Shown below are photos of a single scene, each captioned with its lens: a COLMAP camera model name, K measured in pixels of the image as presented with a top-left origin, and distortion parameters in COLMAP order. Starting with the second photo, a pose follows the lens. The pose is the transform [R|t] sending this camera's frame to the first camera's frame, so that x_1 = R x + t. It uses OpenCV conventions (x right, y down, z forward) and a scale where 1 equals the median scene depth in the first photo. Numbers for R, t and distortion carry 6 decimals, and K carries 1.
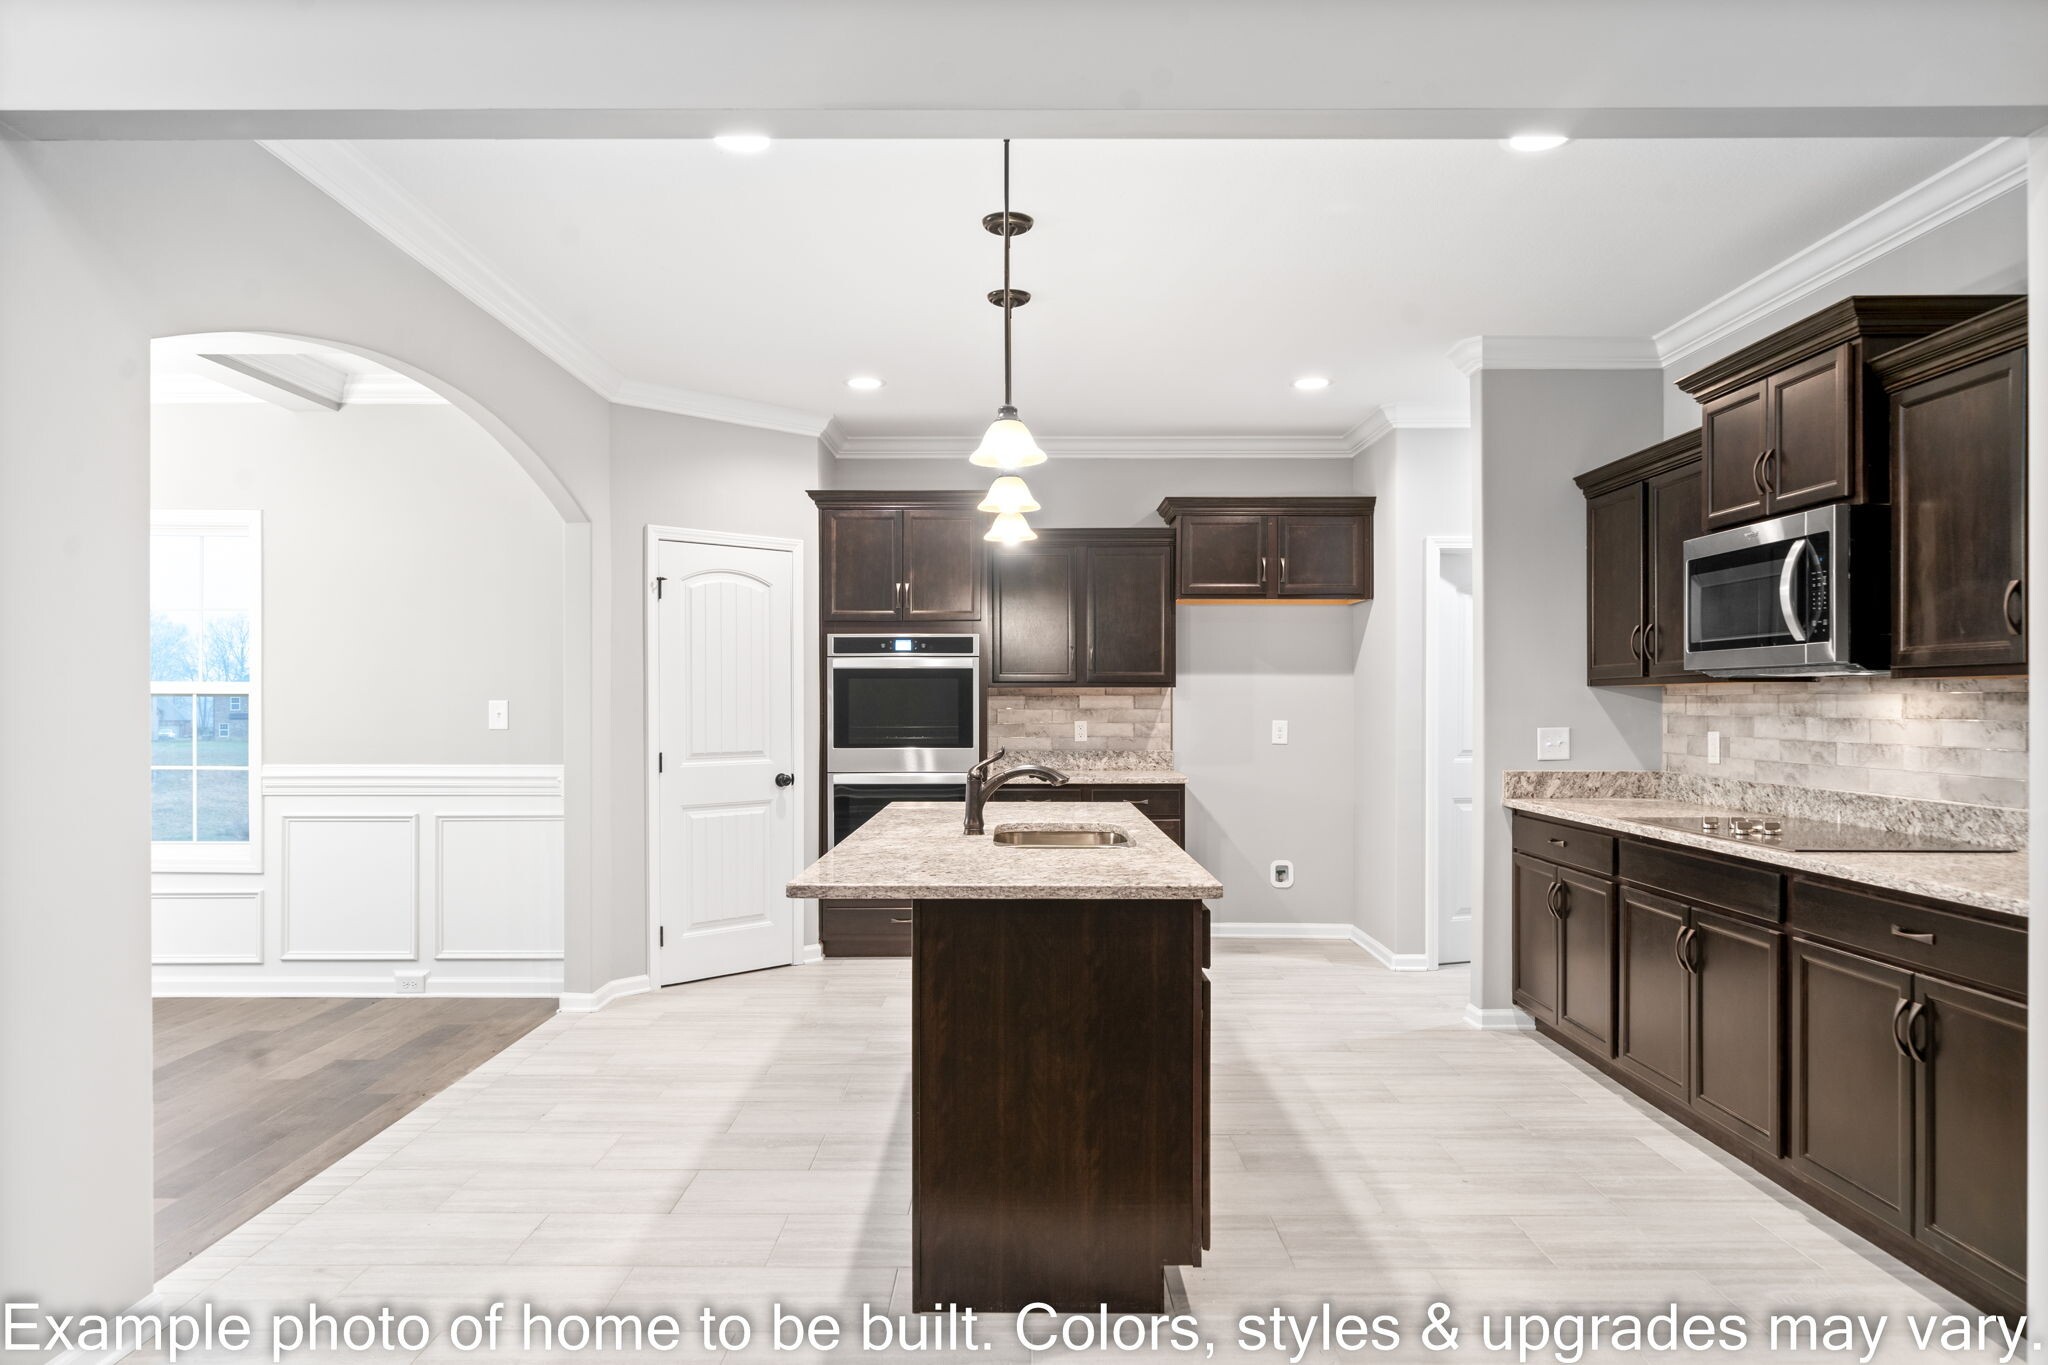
lens RADIAL K [[1264.2, 0, 1013.0], [0, 1264.2, 712.0], [0, 0, 1]] dist [-0.008113, -0.001410]
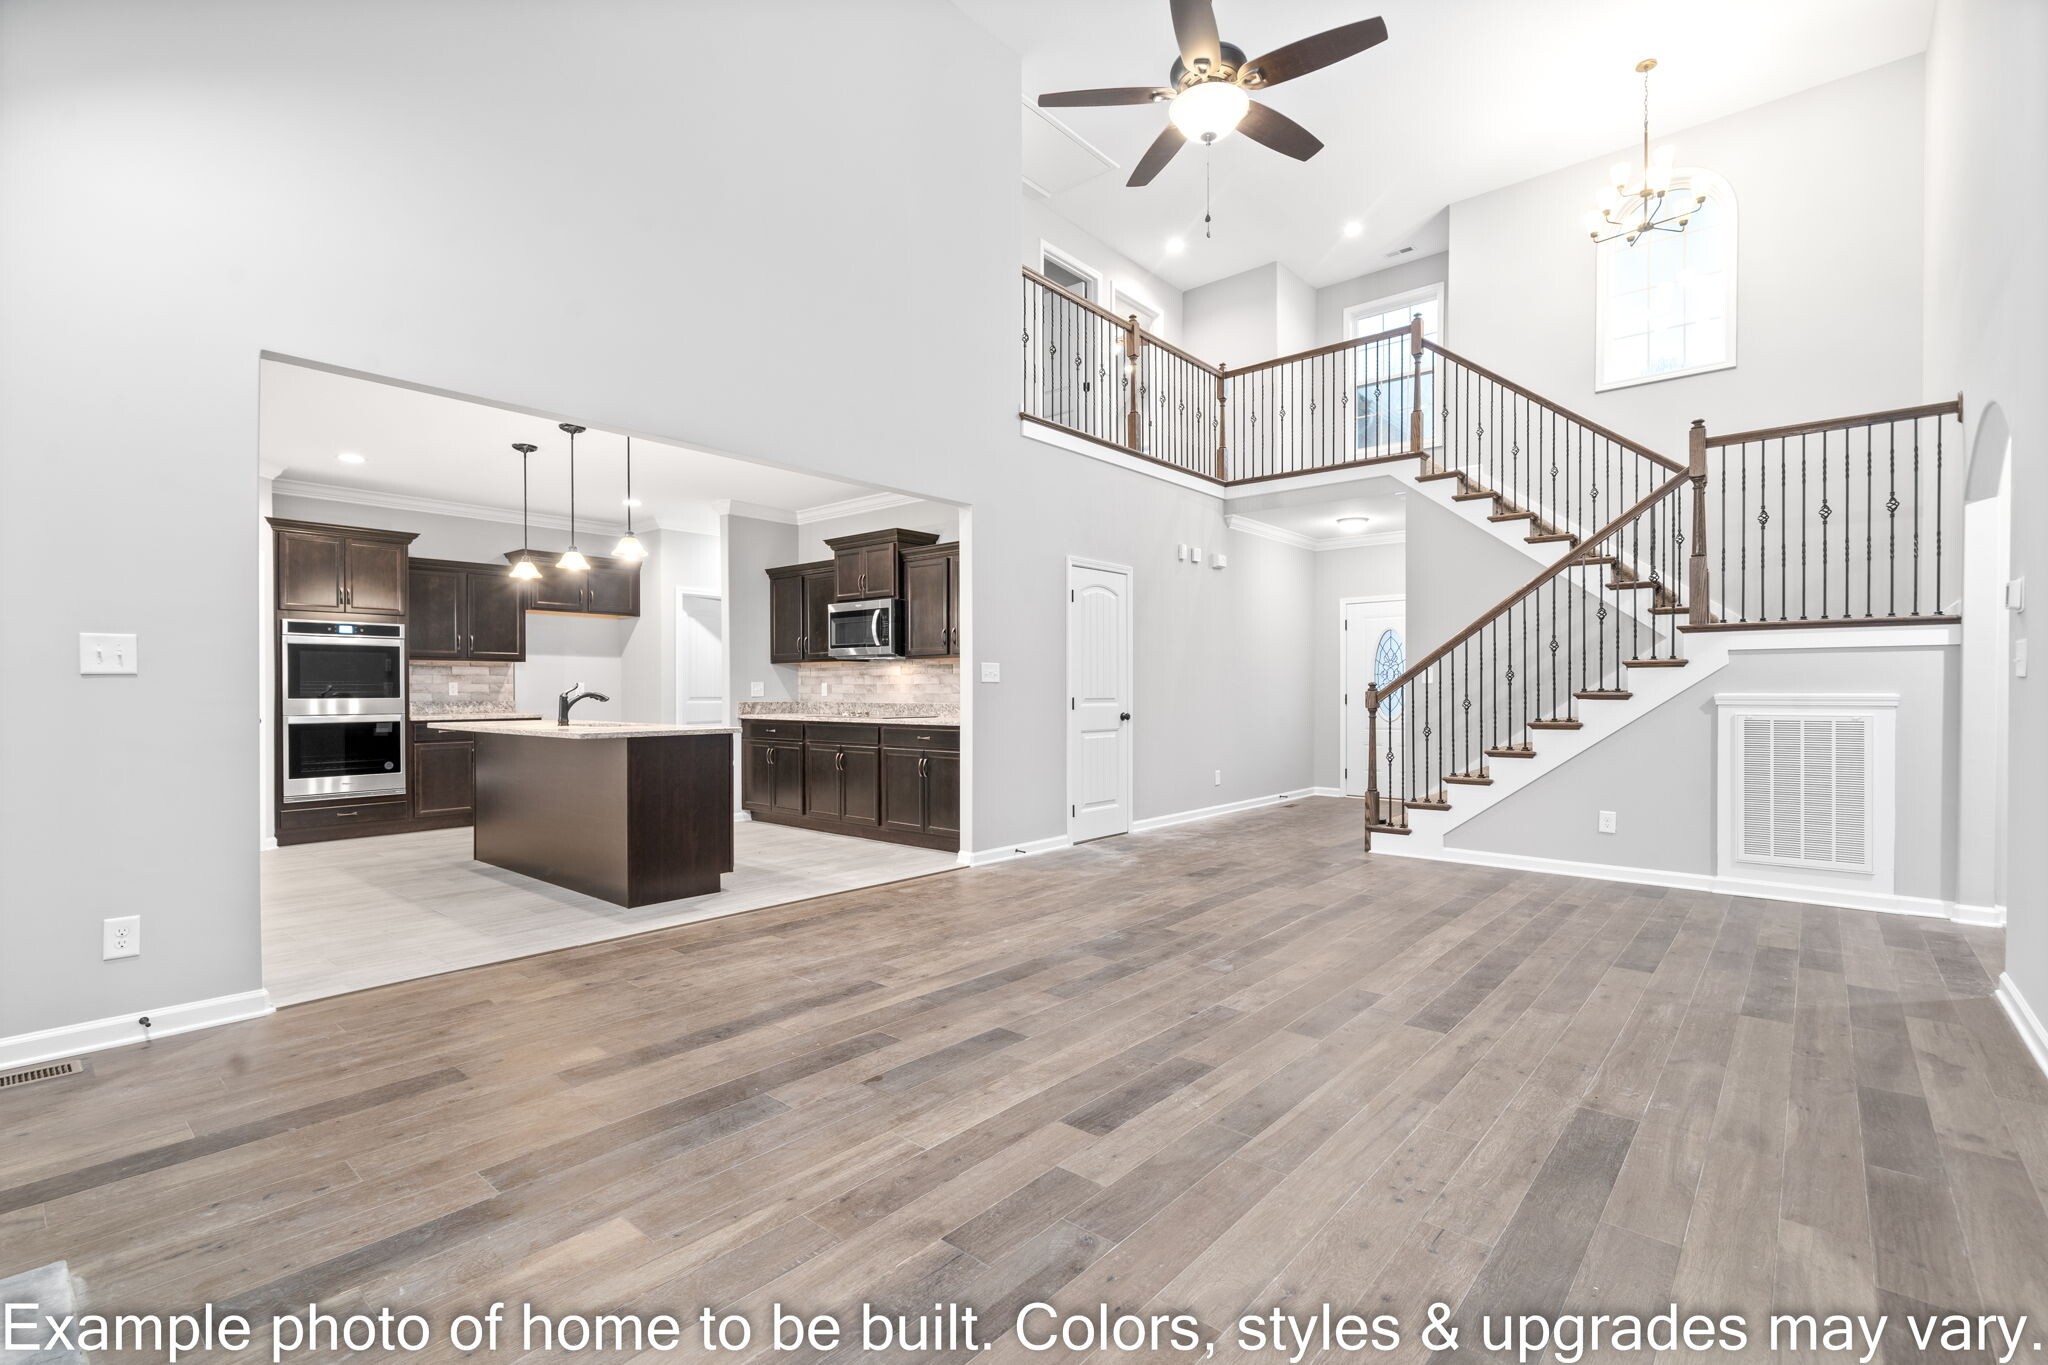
lens RADIAL K [[917.1, 0, 1014.6], [0, 917.1, 696.0], [0, 0, 1]] dist [-0.006052, 0.002044]
pose [[0.647426, -0.005387, 0.762109, -0.601034], [0.006878, 0.999976, 0.001226, 0.045529], [-0.762097, 0.004448, 0.647447, -0.451984]]
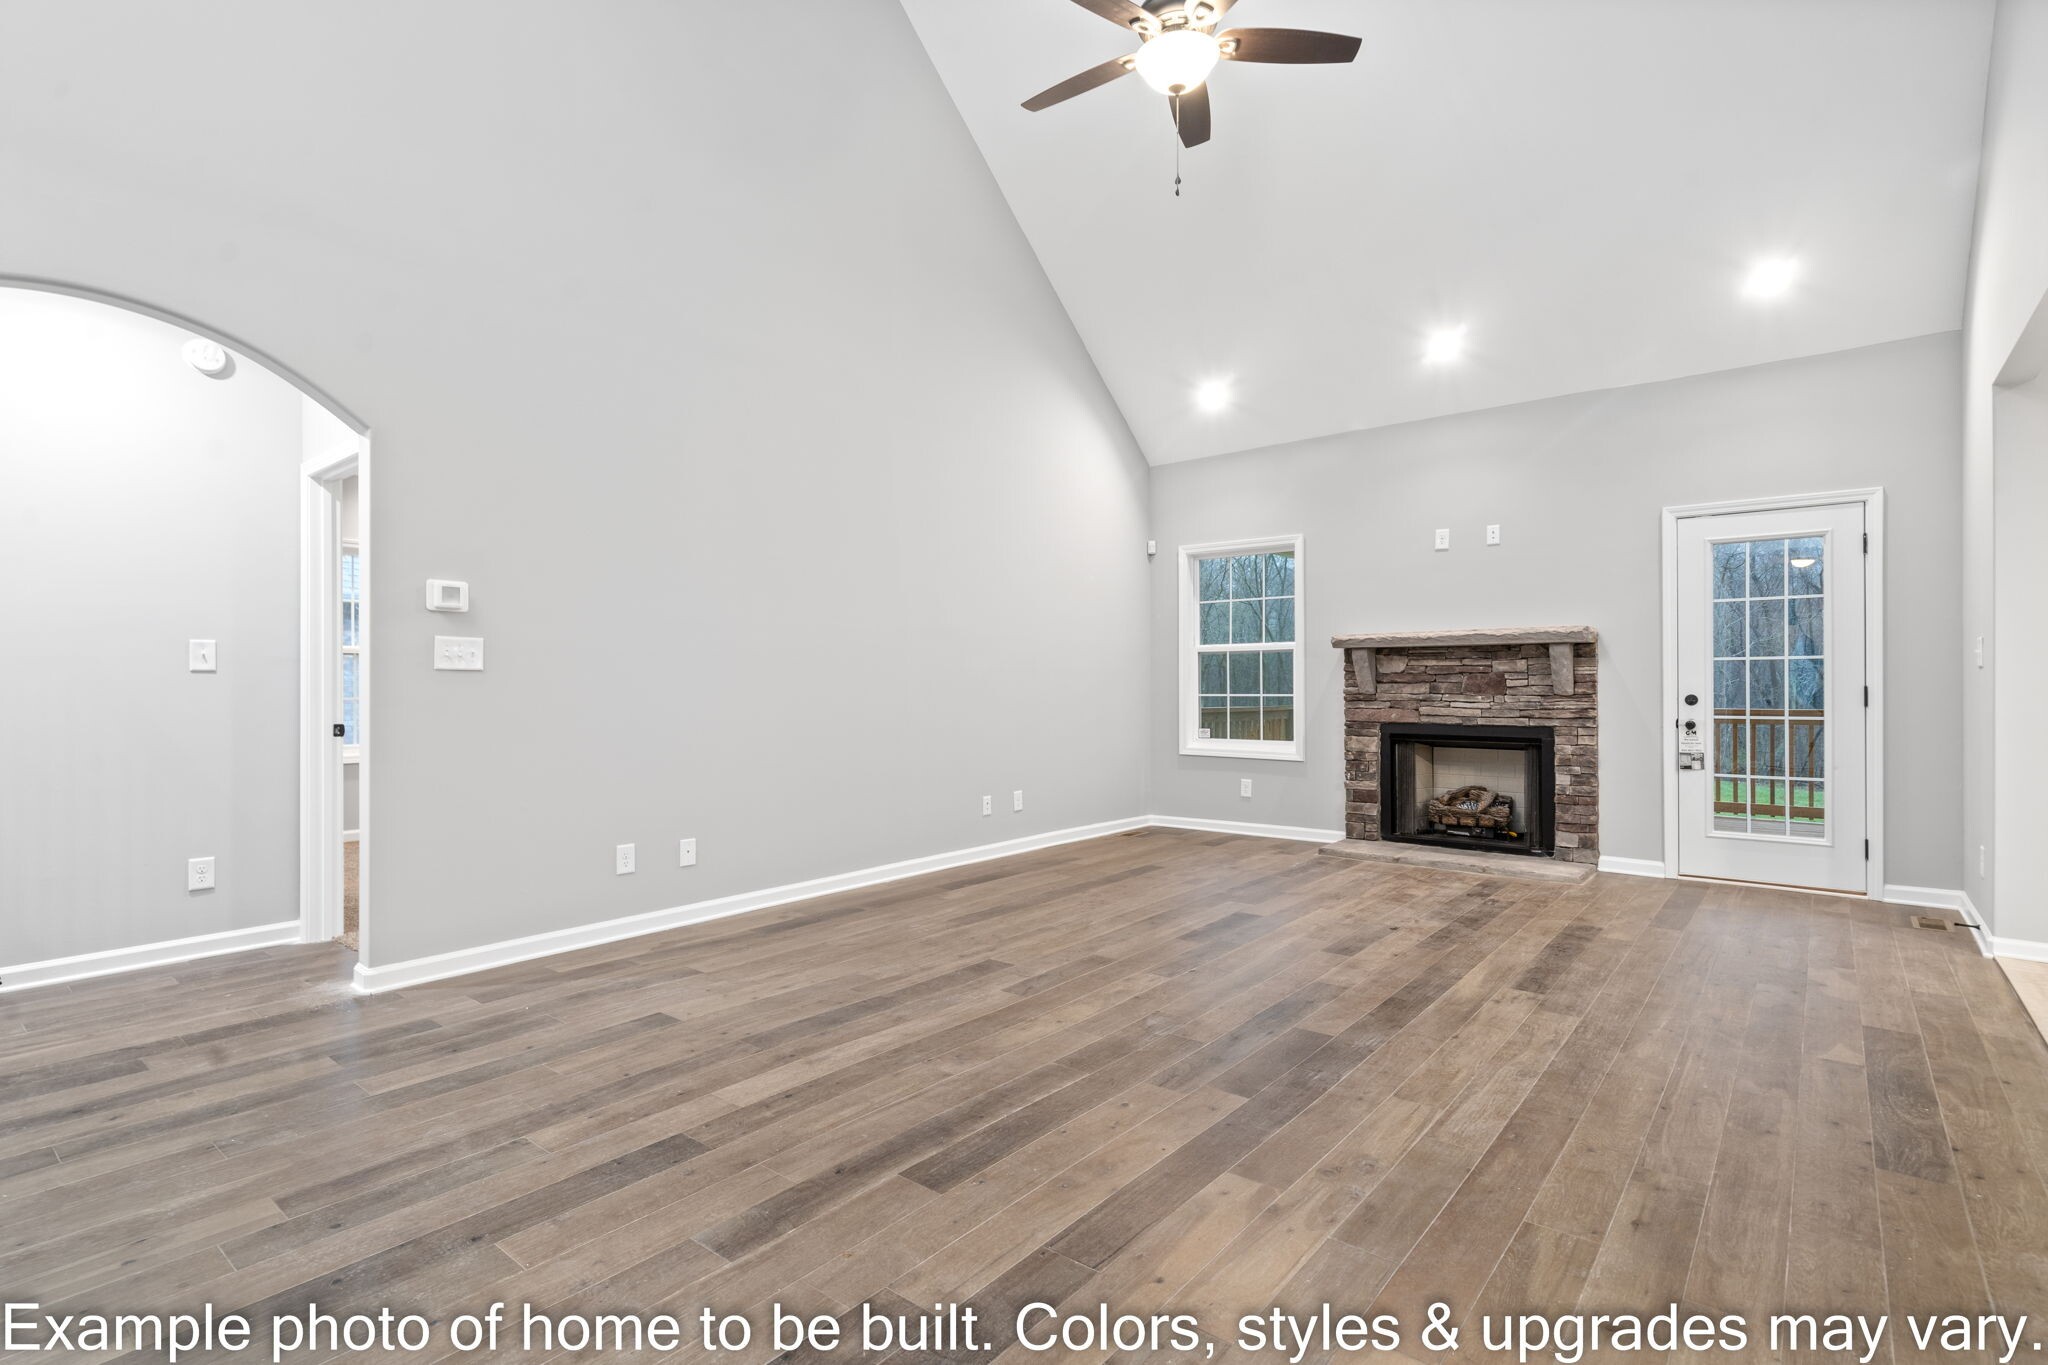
lens RADIAL K [[998.1, 0, 1027.4], [0, 998.1, 686.2], [0, 0, 1]] dist [0.002840, 0.003242]
pose [[-0.618982, 0.003294, -0.785398, 0.912462], [-0.004561, 0.999959, 0.007789, 0.041887], [0.785392, 0.008404, -0.618942, 0.387914]]
